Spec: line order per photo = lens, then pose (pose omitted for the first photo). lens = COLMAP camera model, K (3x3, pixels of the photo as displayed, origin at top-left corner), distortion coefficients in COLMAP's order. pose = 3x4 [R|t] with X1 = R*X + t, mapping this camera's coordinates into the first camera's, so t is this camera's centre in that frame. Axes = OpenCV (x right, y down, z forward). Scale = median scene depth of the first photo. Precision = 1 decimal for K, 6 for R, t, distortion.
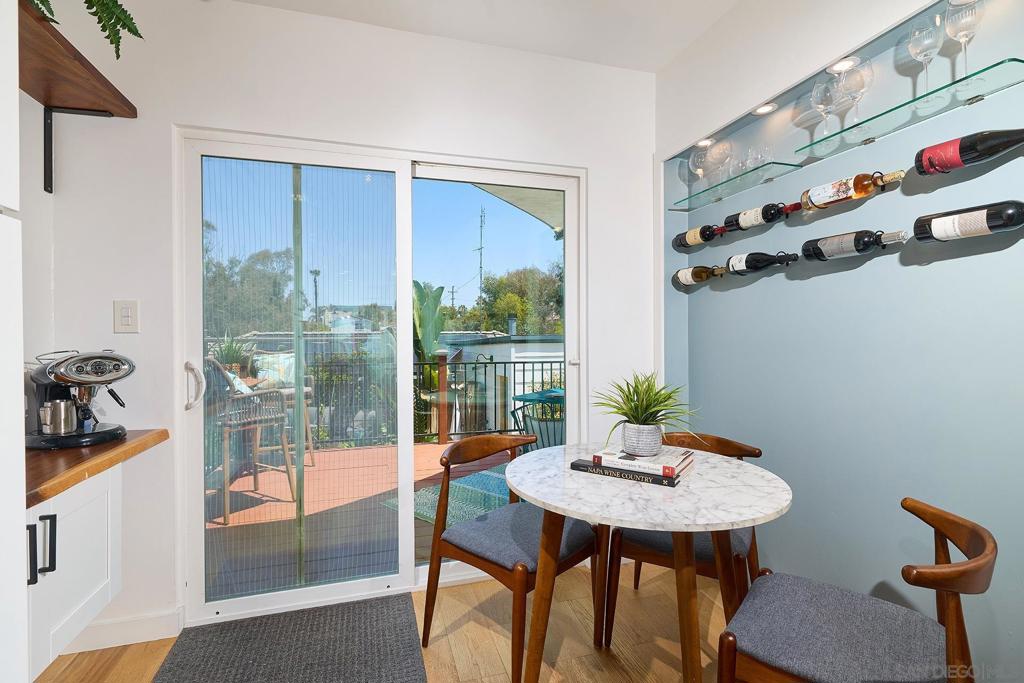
lens RADIAL K [[482.4, 0, 511.6], [0, 482.4, 344.9], [0, 0, 1]] dist [-0.003064, 0.001448]
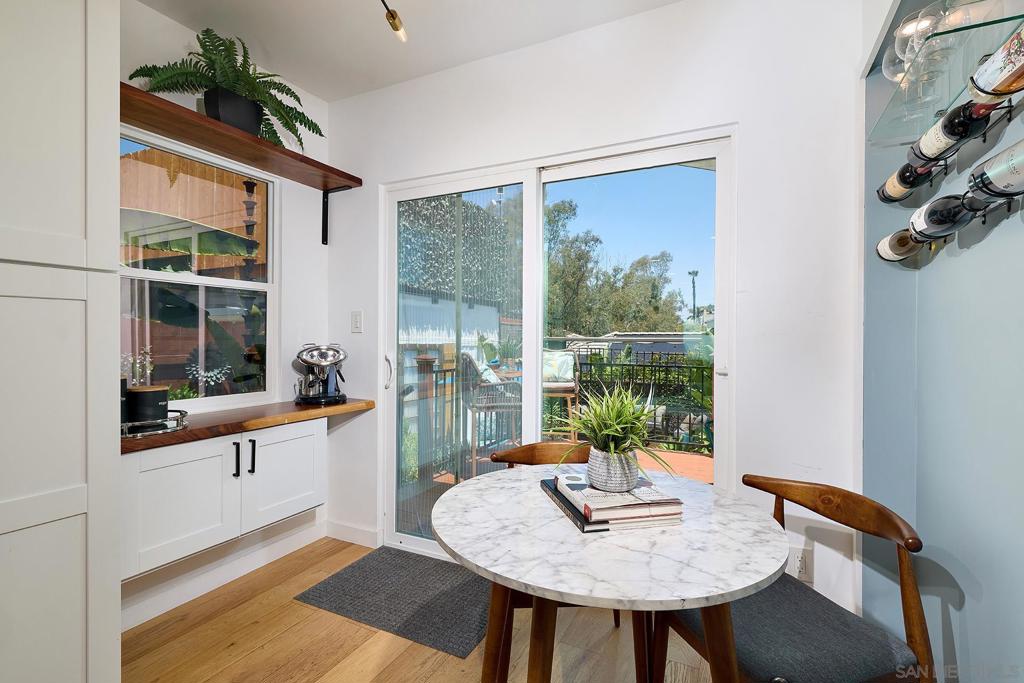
lens RADIAL K [[482.4, 0, 507.9], [0, 482.4, 346.6], [0, 0, 1]] dist [-0.003064, 0.001448]
pose [[0.727926, 0.024748, -0.685209, 0.579253], [-0.022965, 0.999668, 0.011708, -0.010983], [0.685271, 0.007214, 0.728253, 0.254038]]
